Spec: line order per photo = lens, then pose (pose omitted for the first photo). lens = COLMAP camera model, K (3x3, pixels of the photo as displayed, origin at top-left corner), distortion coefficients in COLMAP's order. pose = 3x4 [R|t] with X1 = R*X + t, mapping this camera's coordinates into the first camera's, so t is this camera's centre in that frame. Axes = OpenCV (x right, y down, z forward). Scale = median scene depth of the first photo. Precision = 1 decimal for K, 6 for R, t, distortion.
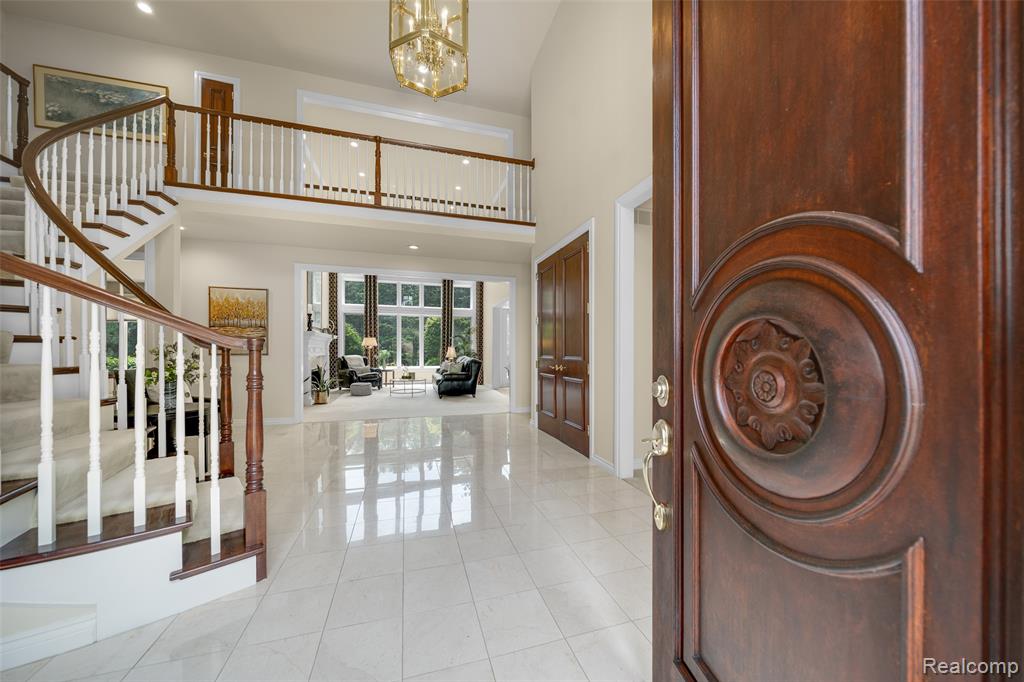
lens RADIAL K [[350.2, 0, 508.9], [0, 350.2, 351.8], [0, 0, 1]] dist [-0.001285, -0.000083]
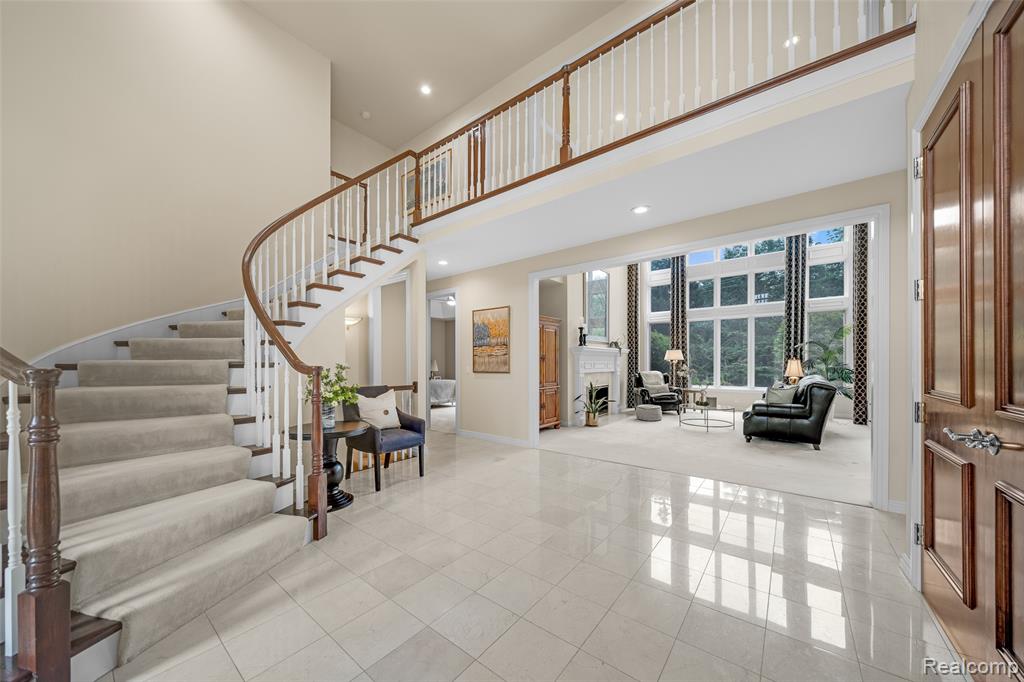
lens RADIAL K [[350.2, 0, 515.8], [0, 350.2, 363.1], [0, 0, 1]] dist [-0.001285, -0.000083]
pose [[0.582216, -0.005325, -0.813017, 0.062752], [0.002399, 0.999985, -0.004831, -0.007030], [0.813031, 0.000862, 0.582220, 0.230241]]
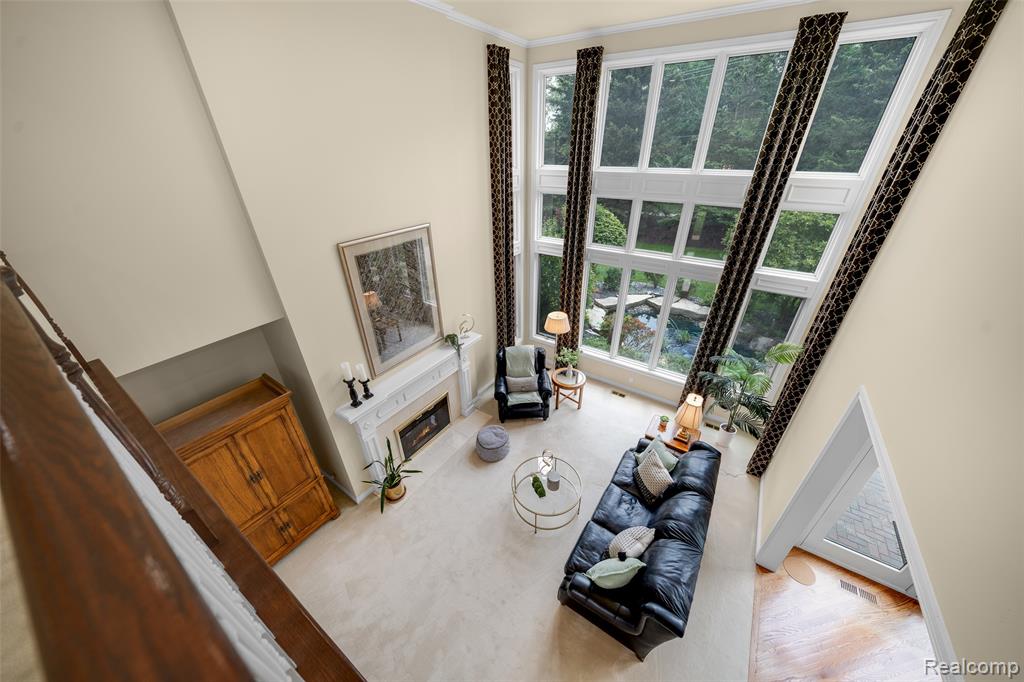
lens RADIAL K [[350.2, 0, 514.8], [0, 350.2, 344.6], [0, 0, 1]] dist [-0.001285, -0.000083]
pose [[0.665859, 0.374570, -0.645236, -0.067077], [0.008723, 0.860870, 0.508751, -0.301037], [0.746027, -0.344385, 0.569950, 0.659745]]
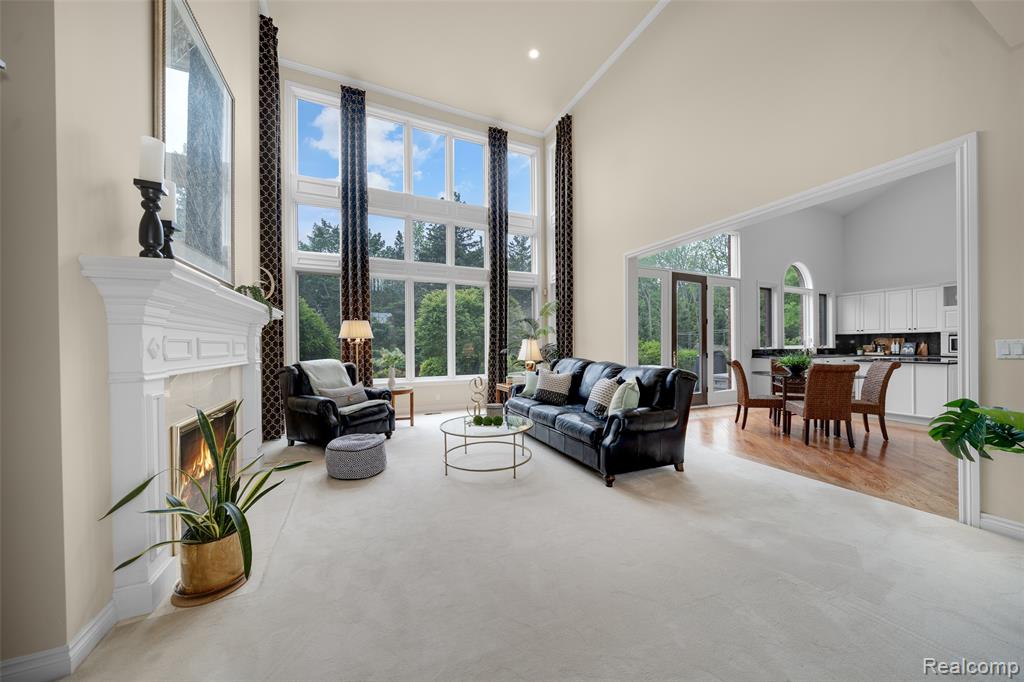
lens RADIAL K [[350.2, 0, 516.9], [0, 350.2, 347.8], [0, 0, 1]] dist [-0.001285, -0.000083]
pose [[0.989341, -0.009238, 0.145327, -0.274509], [0.008904, 0.999956, 0.002949, -0.004621], [-0.145348, -0.001624, 0.989379, 0.547607]]
